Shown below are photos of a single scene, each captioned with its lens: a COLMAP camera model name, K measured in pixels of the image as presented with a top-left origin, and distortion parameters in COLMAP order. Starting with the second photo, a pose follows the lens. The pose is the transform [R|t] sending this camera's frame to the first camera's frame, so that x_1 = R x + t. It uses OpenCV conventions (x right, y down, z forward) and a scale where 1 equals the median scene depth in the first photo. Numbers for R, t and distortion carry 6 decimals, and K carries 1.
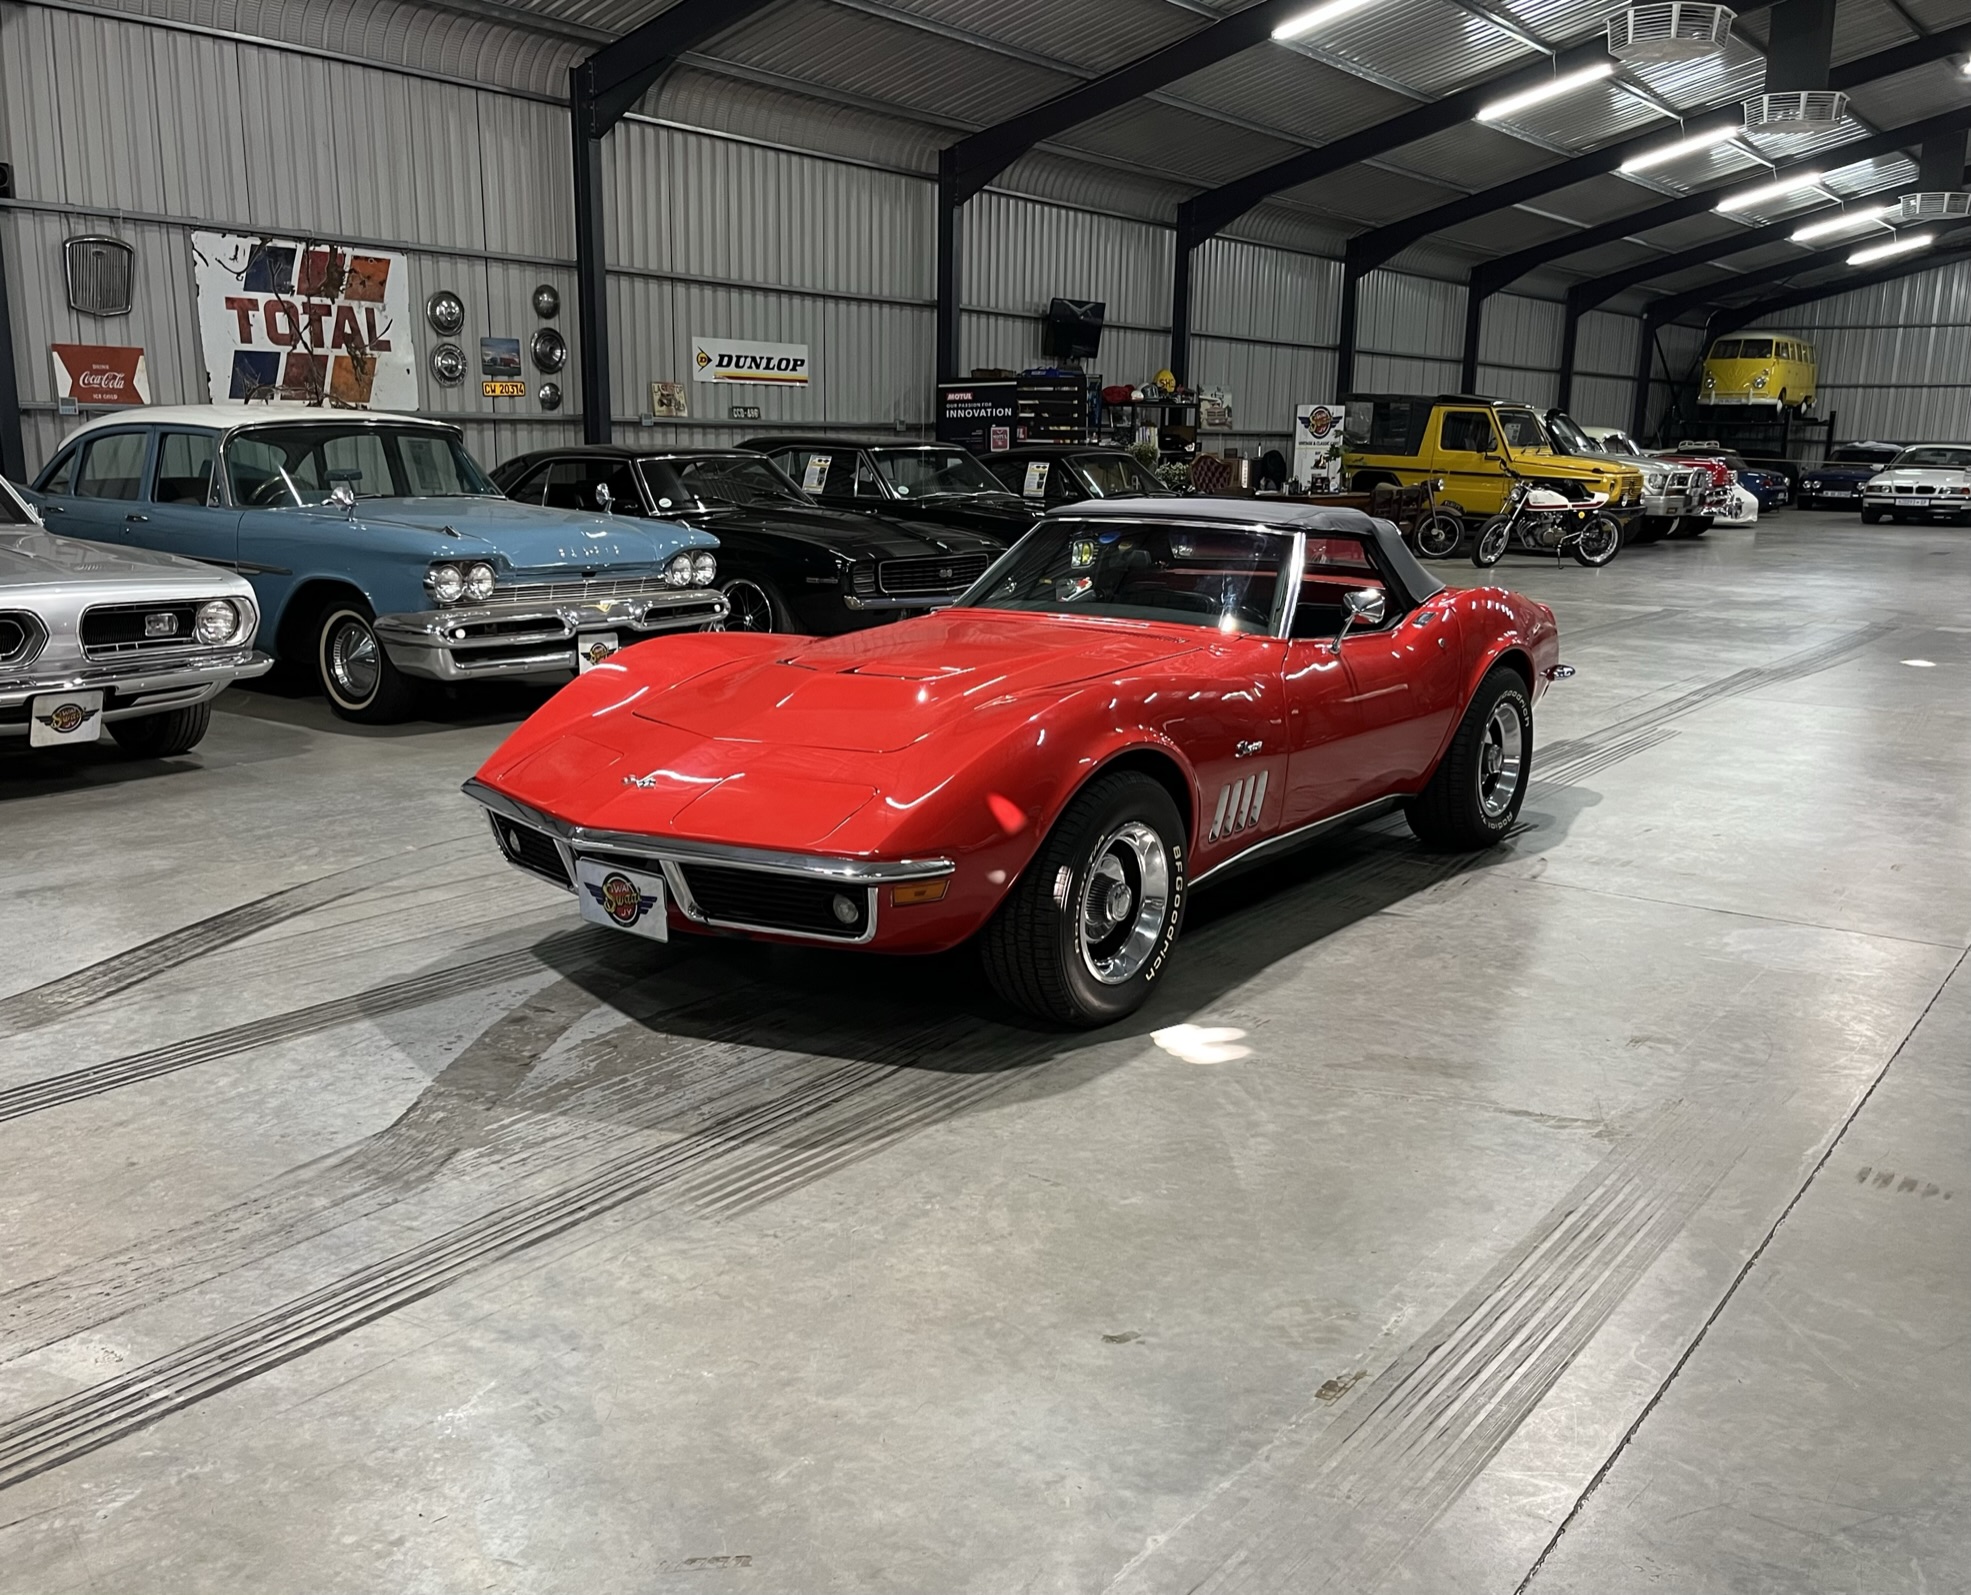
lens RADIAL K [[1757.5, 0, 985.7], [0, 1757.5, 839.2], [0, 0, 1]] dist [0.064716, -0.071742]
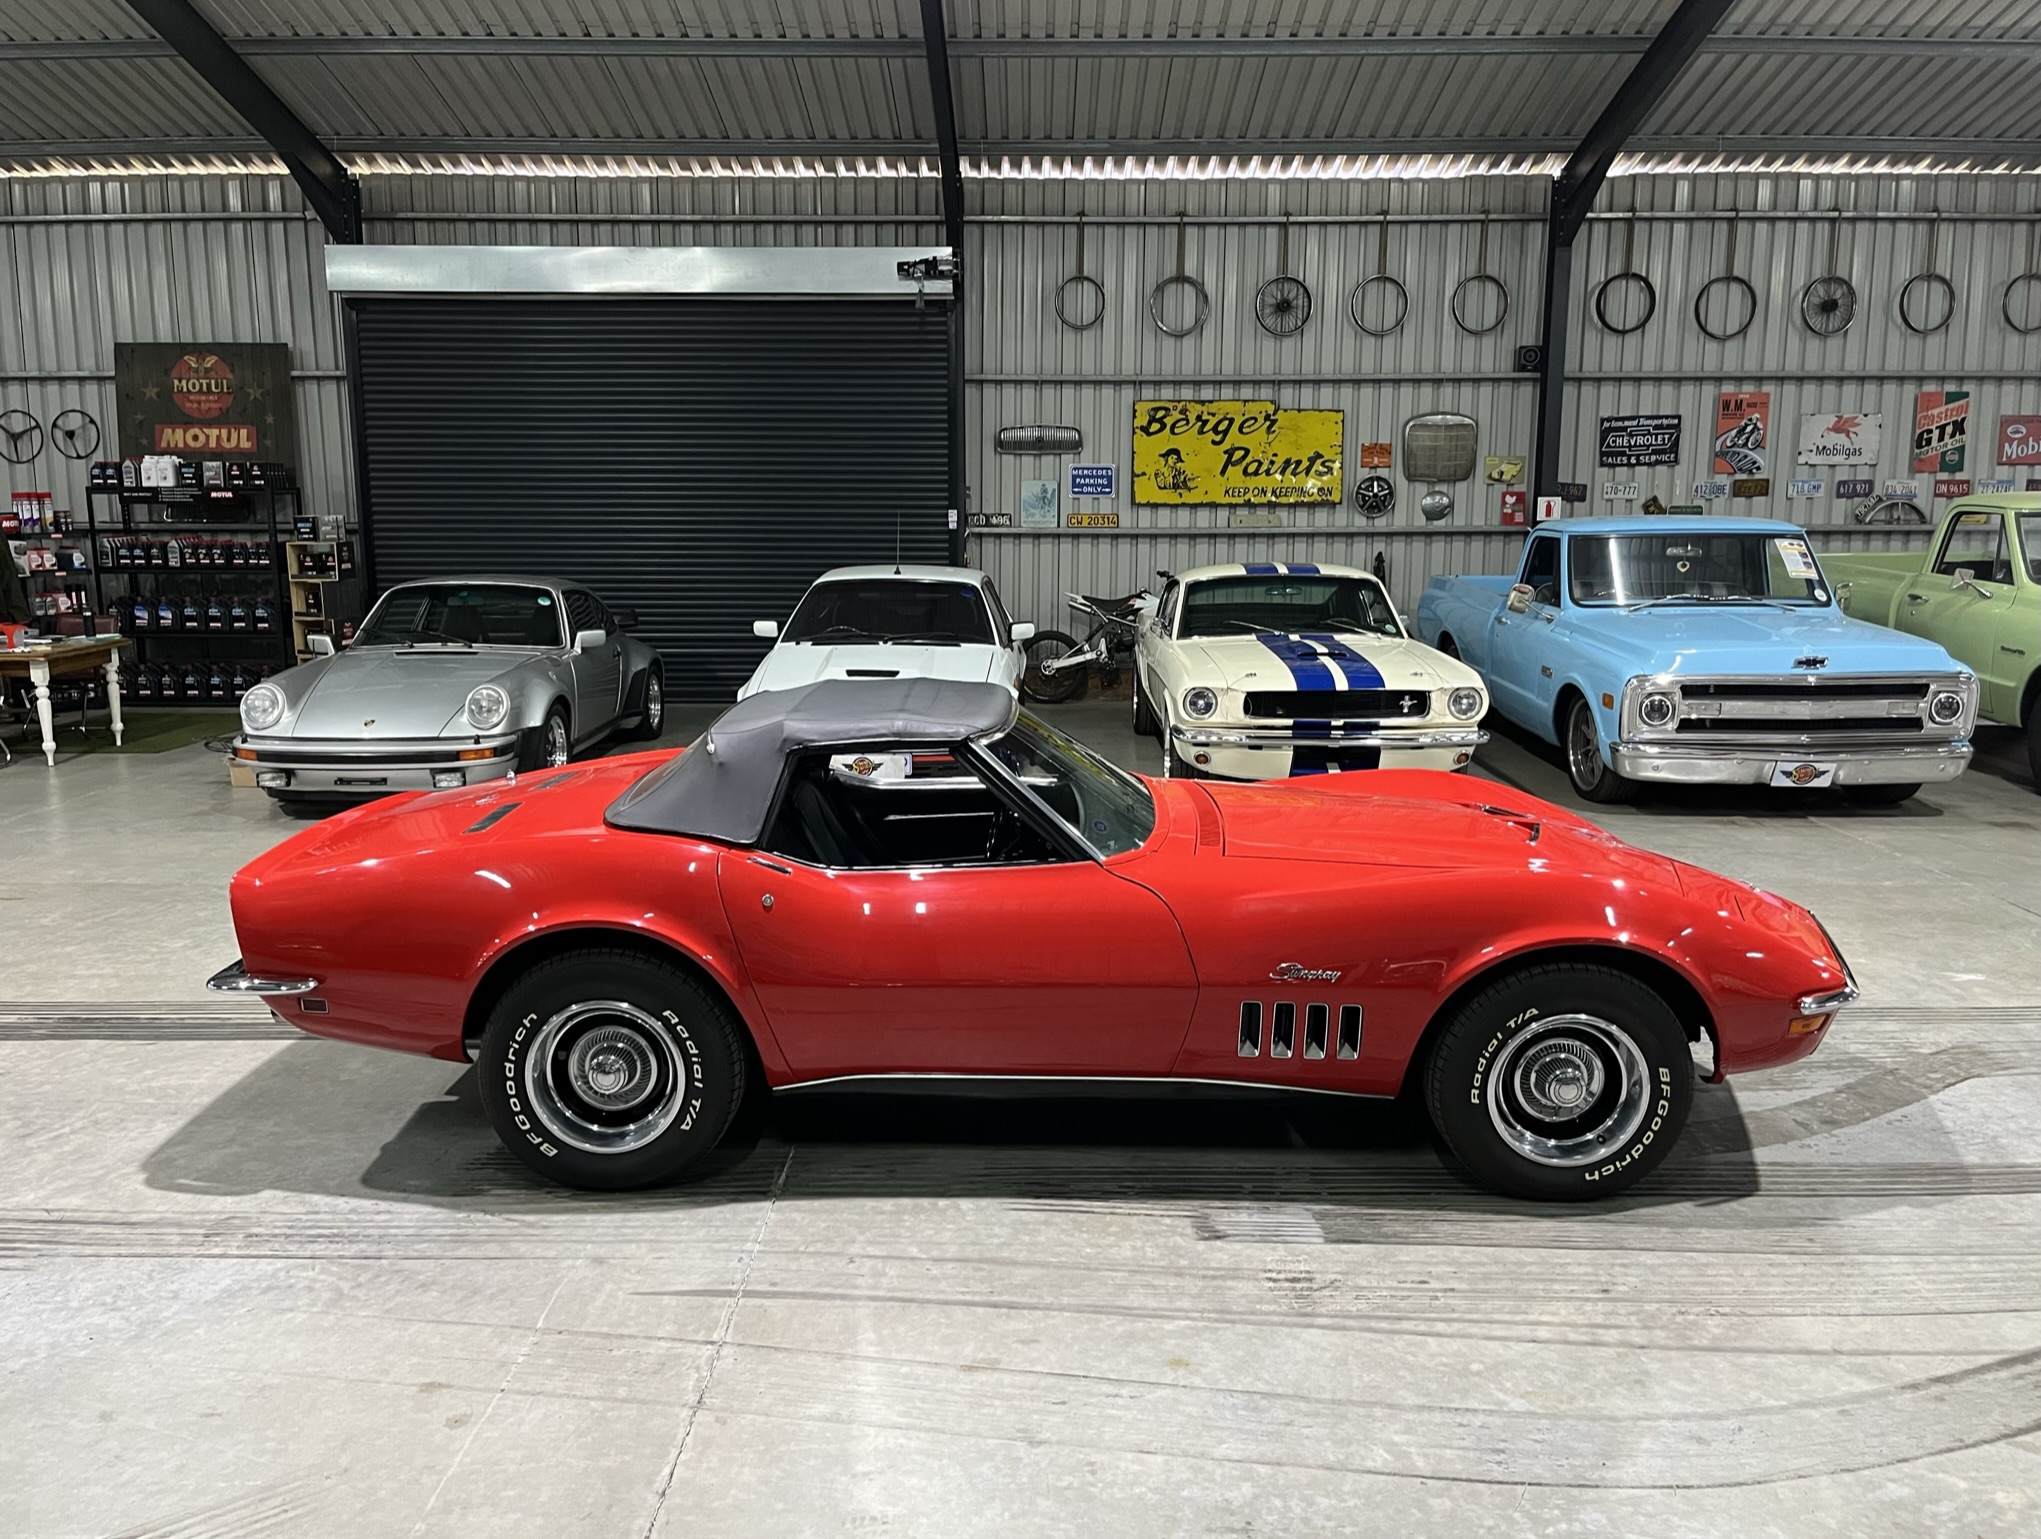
lens RADIAL K [[1558.2, 0, 1042.4], [0, 1558.2, 765.8], [0, 0, 1]] dist [0.051241, -0.065319]
pose [[-0.595602, -0.155894, 0.788007, -0.198147], [0.169332, 0.934577, 0.312878, -0.143008], [-0.785229, 0.319786, -0.530238, 0.506208]]
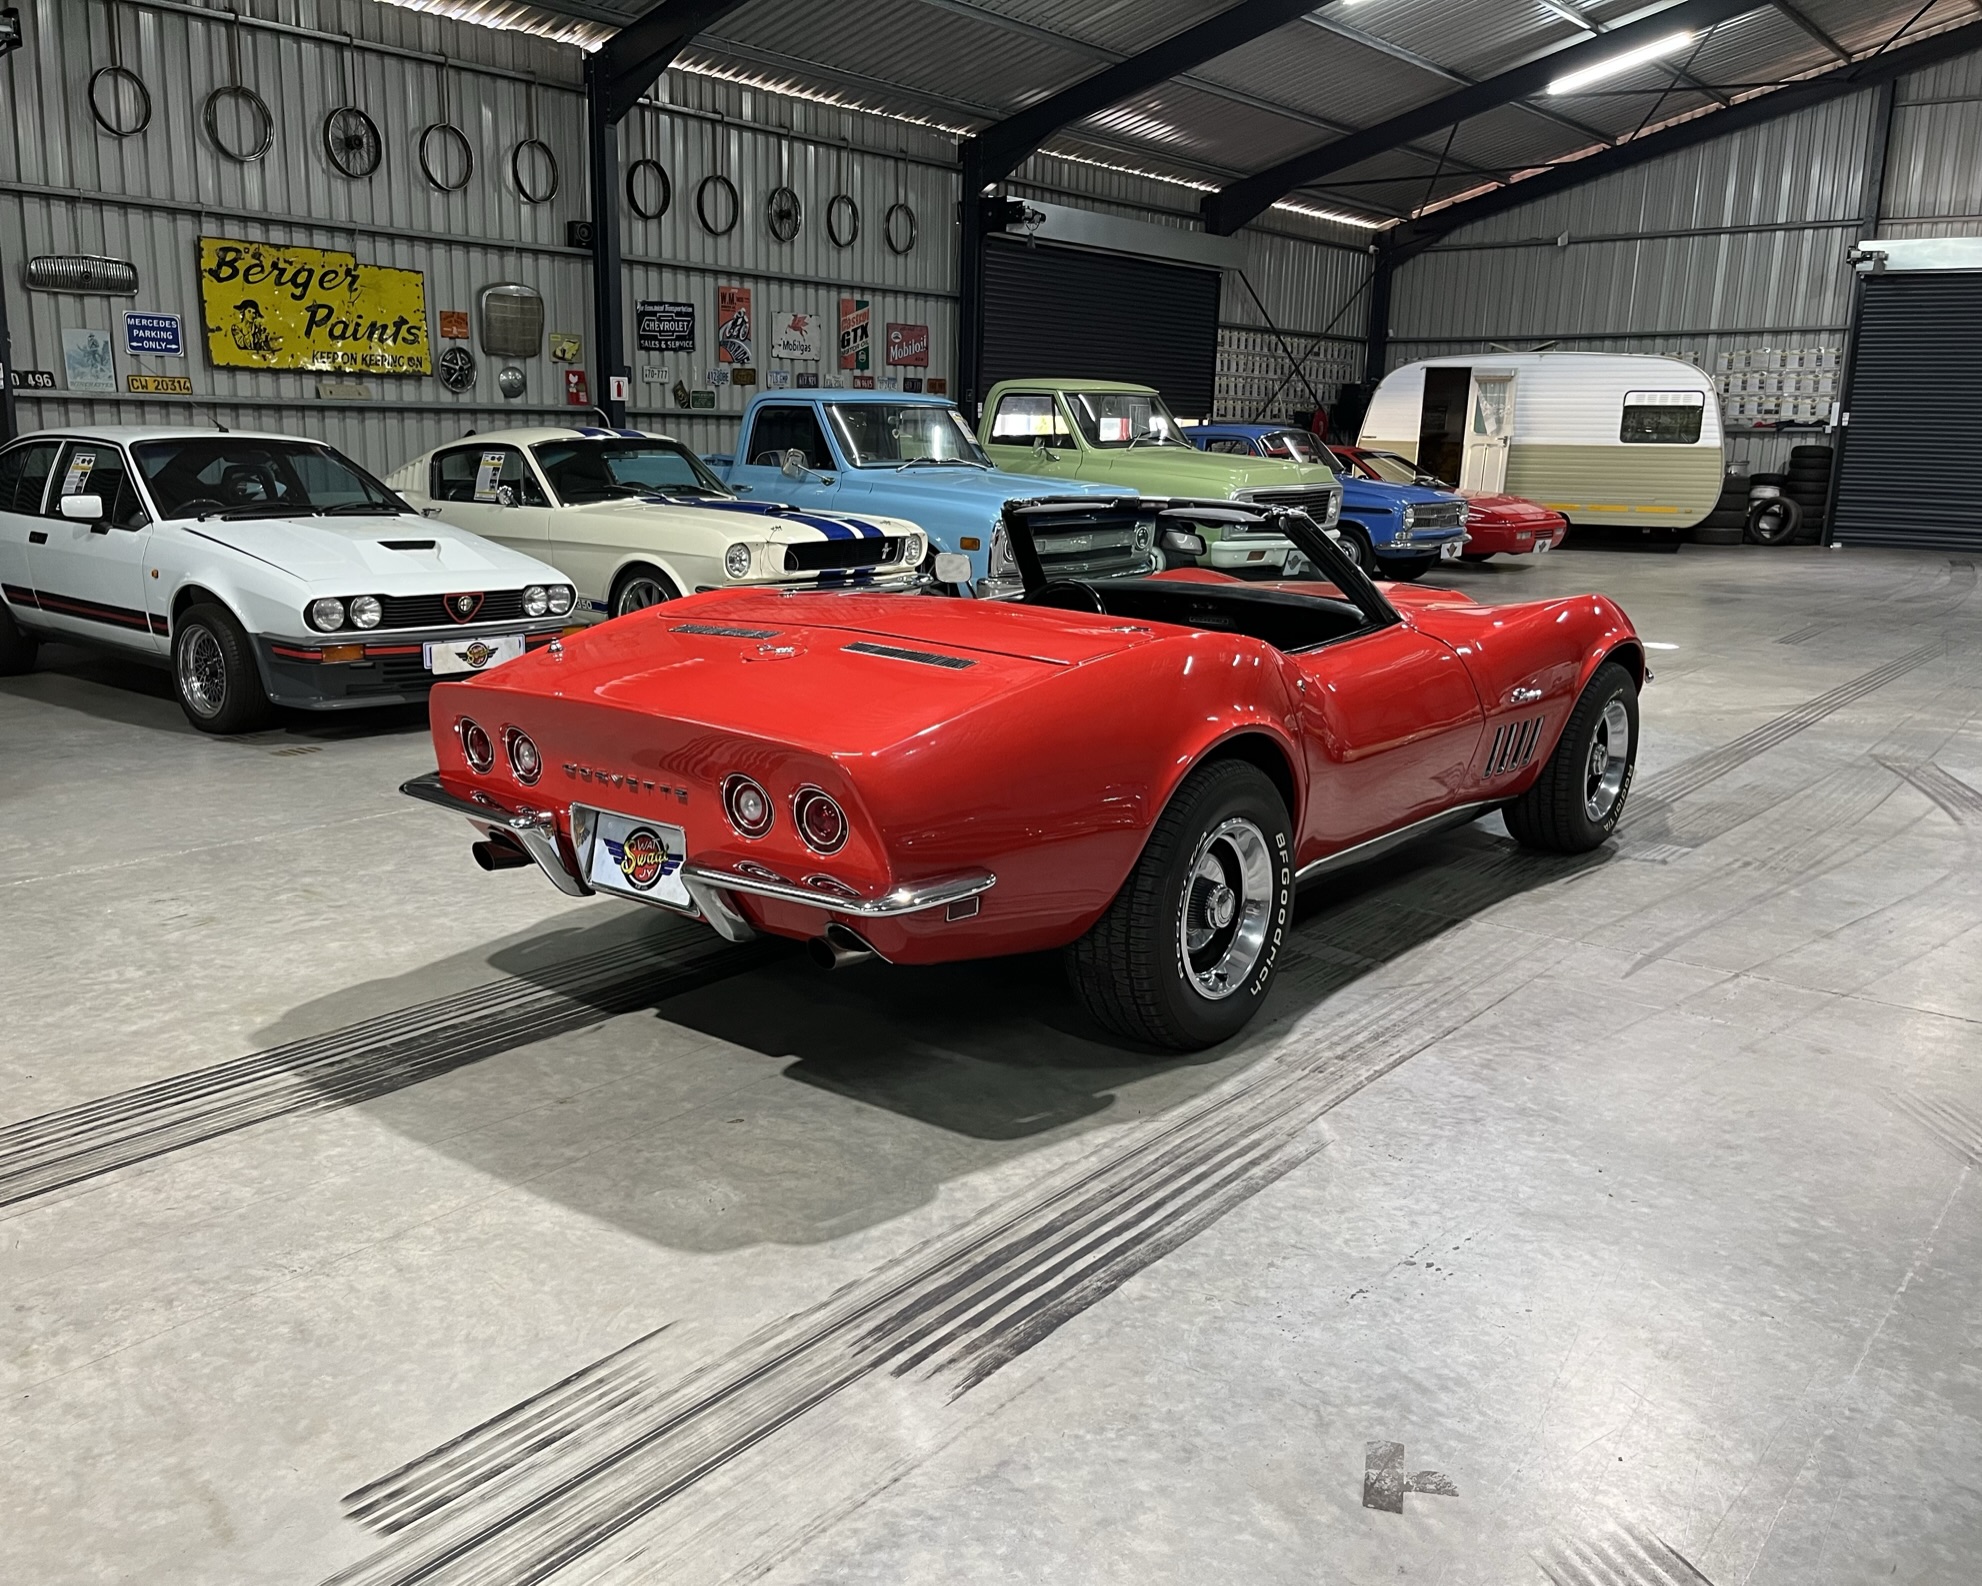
lens RADIAL K [[1611.4, 0, 927.7], [0, 1611.4, 800.6], [0, 0, 1]] dist [0.064987, -0.083691]
pose [[-0.997514, -0.044862, 0.054344, 0.090239], [-0.016649, 0.899382, 0.436847, -0.150113], [-0.068474, 0.434856, -0.897893, 0.681479]]
